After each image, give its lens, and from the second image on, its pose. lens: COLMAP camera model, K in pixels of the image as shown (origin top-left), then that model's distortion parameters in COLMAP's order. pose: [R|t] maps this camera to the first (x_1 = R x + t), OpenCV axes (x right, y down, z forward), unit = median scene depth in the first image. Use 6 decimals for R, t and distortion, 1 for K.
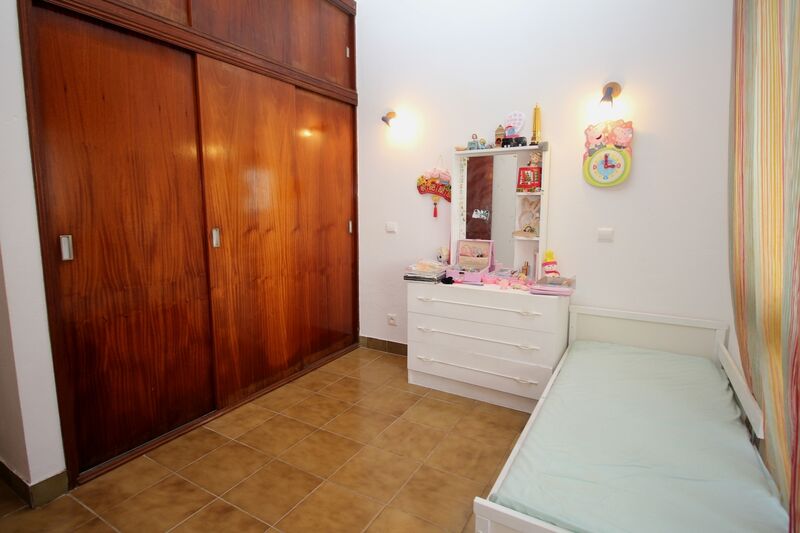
lens RADIAL K [[413.7, 0, 398.8], [0, 413.7, 258.9], [0, 0, 1]] dist [0.002488, -0.008145]
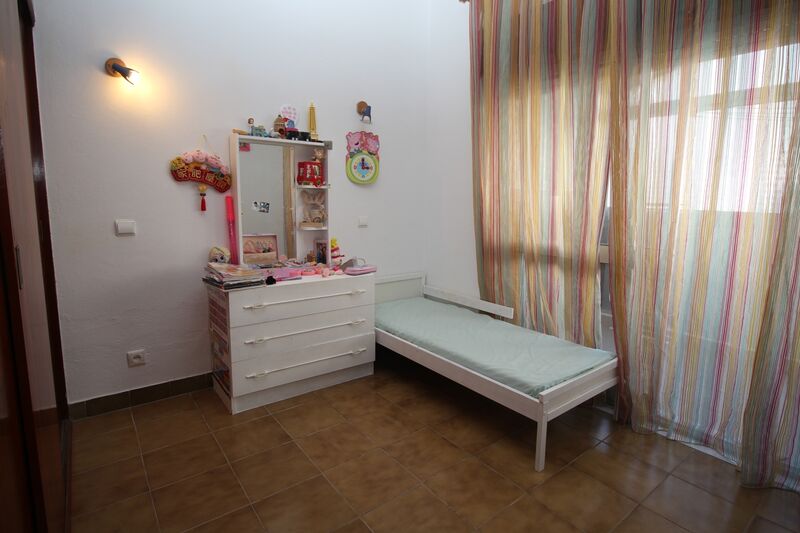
lens RADIAL K [[413.7, 0, 401.2], [0, 413.7, 260.8], [0, 0, 1]] dist [0.002488, -0.008145]
pose [[0.375496, -0.131235, 0.917486, -0.611839], [0.107773, 0.989392, 0.097413, -0.048535], [-0.920537, 0.062302, 0.385656, 0.392624]]
